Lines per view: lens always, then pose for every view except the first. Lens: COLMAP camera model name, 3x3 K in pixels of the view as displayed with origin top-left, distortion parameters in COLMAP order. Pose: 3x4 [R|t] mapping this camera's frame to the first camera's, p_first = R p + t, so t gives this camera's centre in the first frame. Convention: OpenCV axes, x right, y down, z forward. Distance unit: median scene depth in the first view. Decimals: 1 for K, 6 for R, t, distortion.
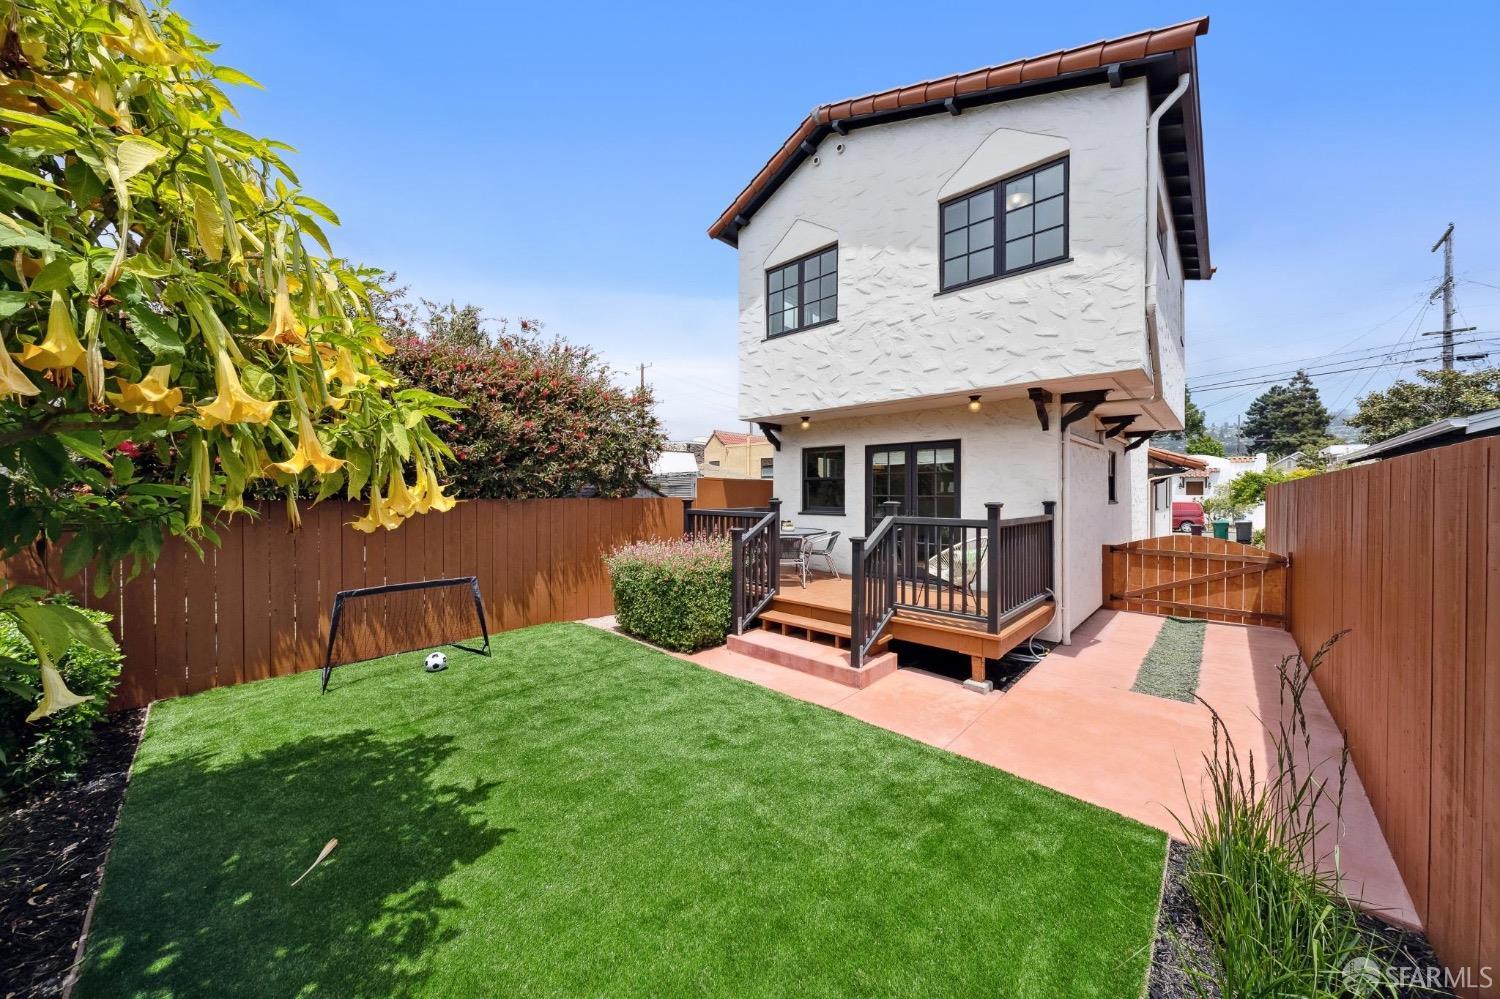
lens RADIAL K [[520.0, 0, 751.4], [0, 520.0, 499.3], [0, 0, 1]] dist [-0.006951, 0.000194]
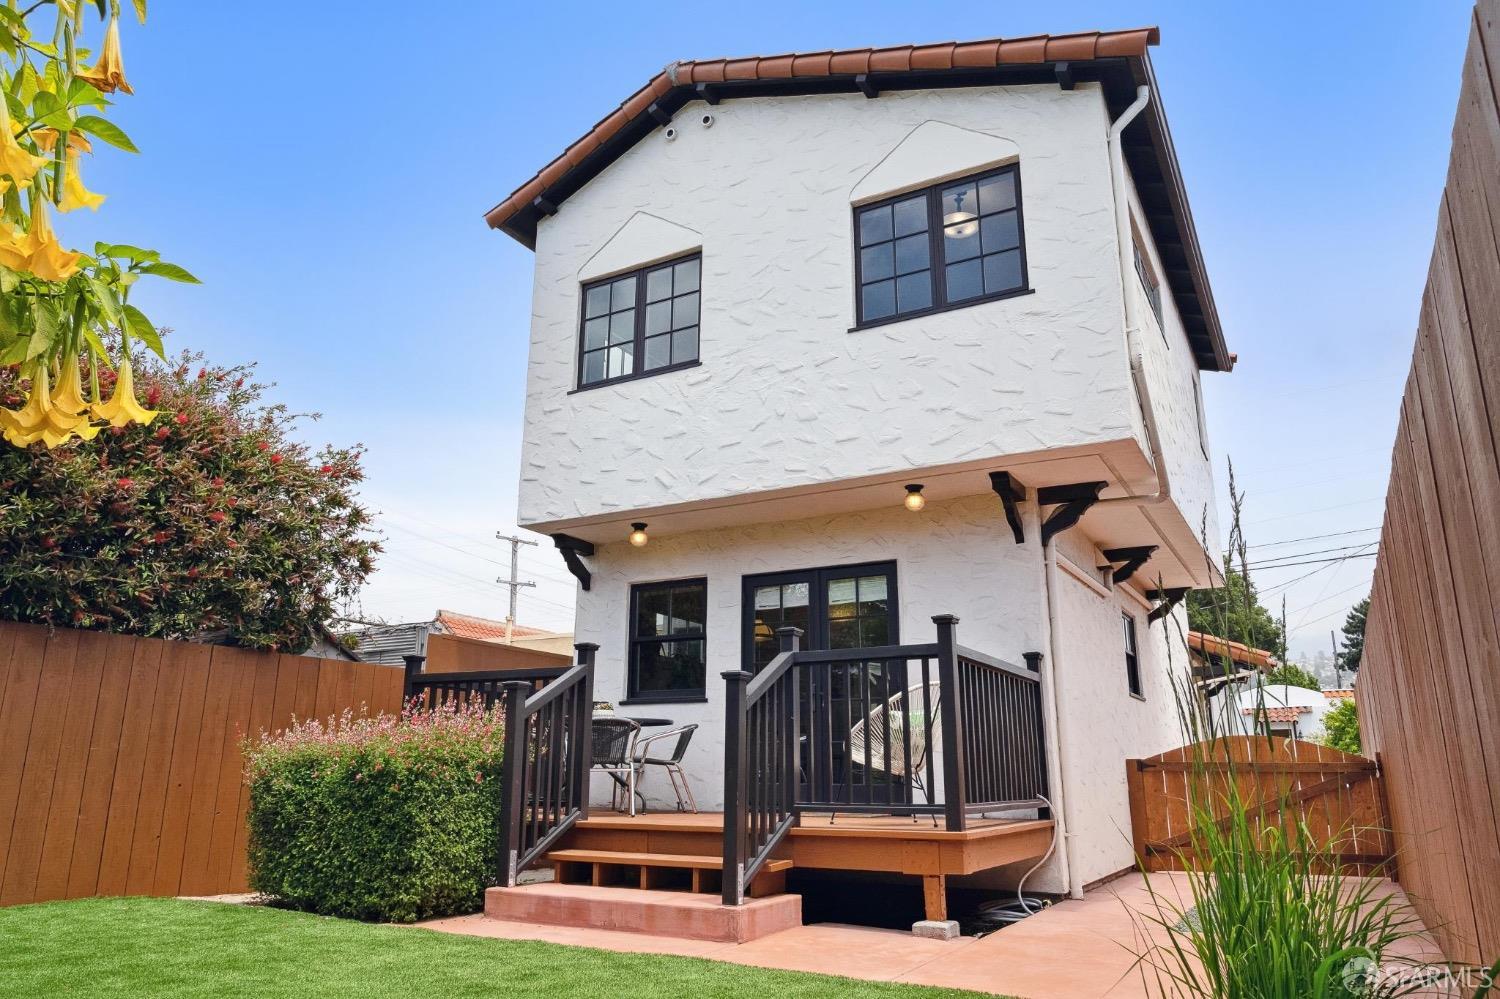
lens RADIAL K [[1029.4, 0, 753.8], [0, 1029.4, 498.2], [0, 0, 1]] dist [-0.015050, -0.005947]
pose [[0.971971, 0.063286, 0.226422, -0.042535], [0.000744, 0.962254, -0.272151, 0.162412], [-0.235099, 0.264691, 0.935236, -0.124730]]
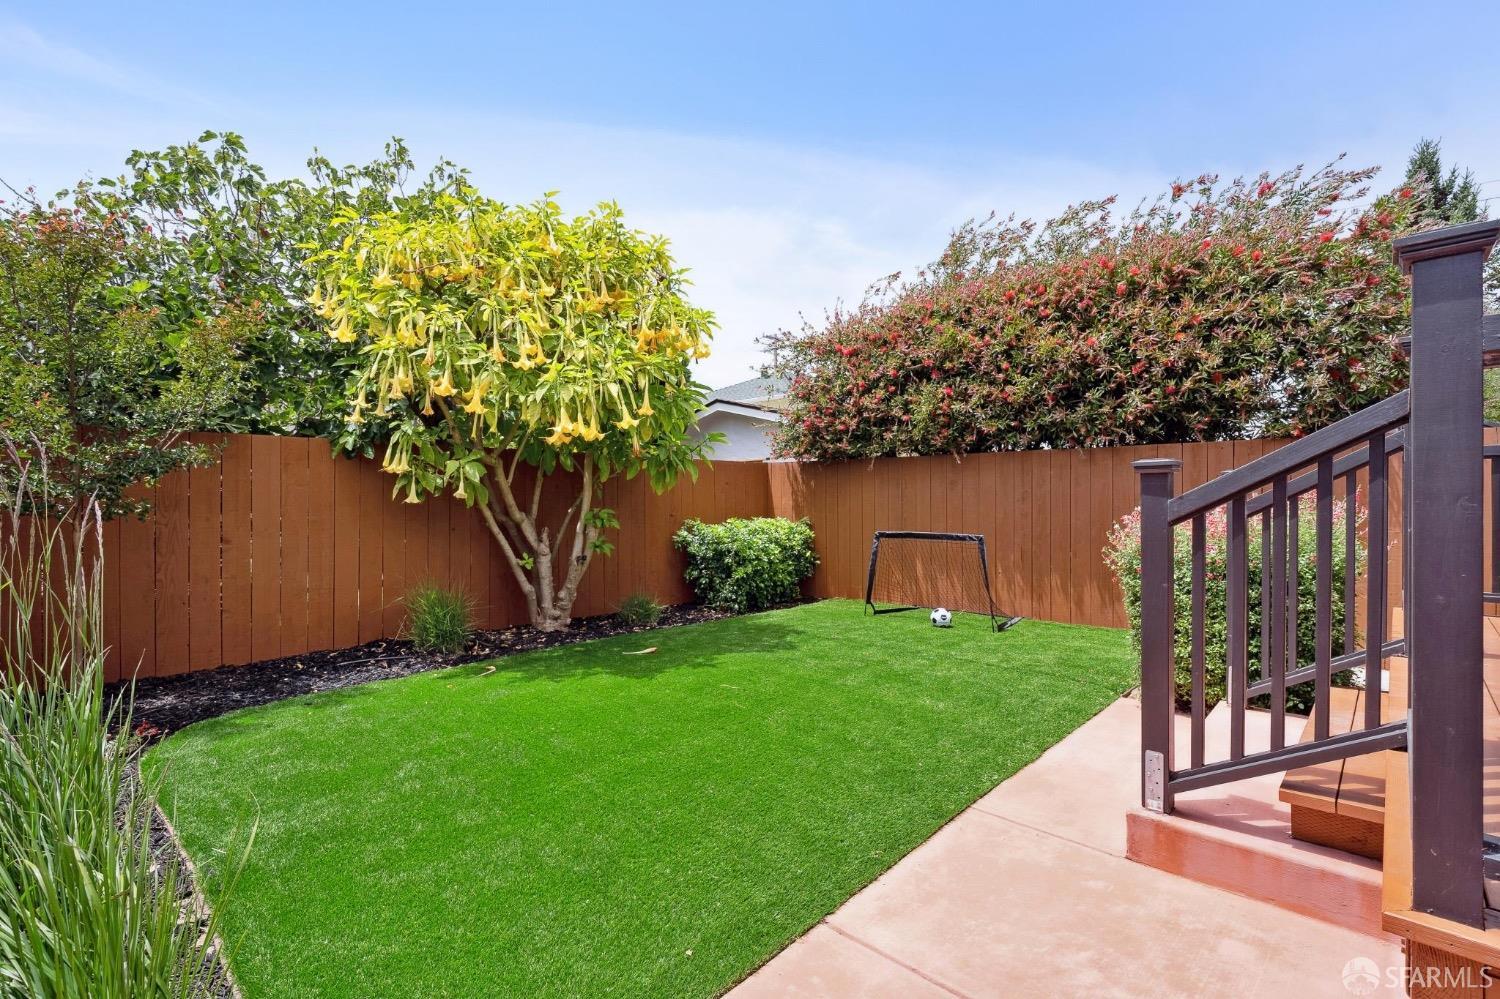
lens RADIAL K [[667.7, 0, 748.8], [0, 667.7, 505.6], [0, 0, 1]] dist [-0.002888, -0.000111]
pose [[-0.022747, 0.007186, -0.999715, 0.549170], [-0.003692, 0.999967, 0.007272, 0.084583], [0.999734, 0.003857, -0.022720, 0.576200]]
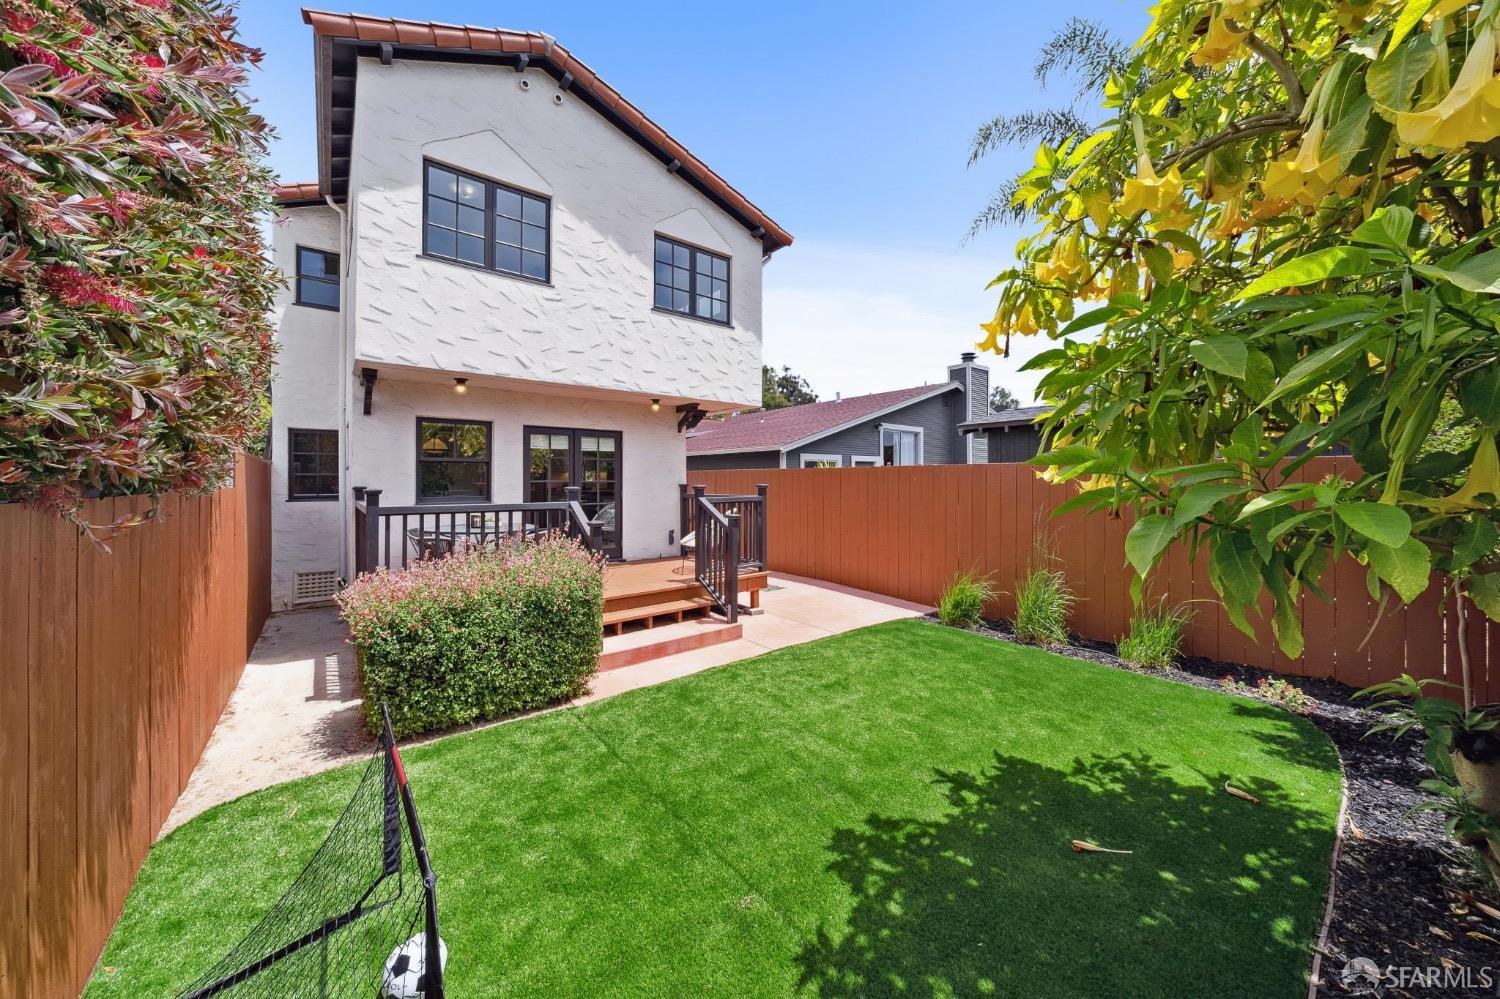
lens RADIAL K [[520.0, 0, 762.9], [0, 520.0, 476.4], [0, 0, 1]] dist [-0.006951, 0.000194]
pose [[0.129680, 0.003327, 0.991550, -0.788503], [0.011941, 0.999917, -0.004917, -0.007454], [-0.991484, 0.012478, 0.129629, 0.618986]]
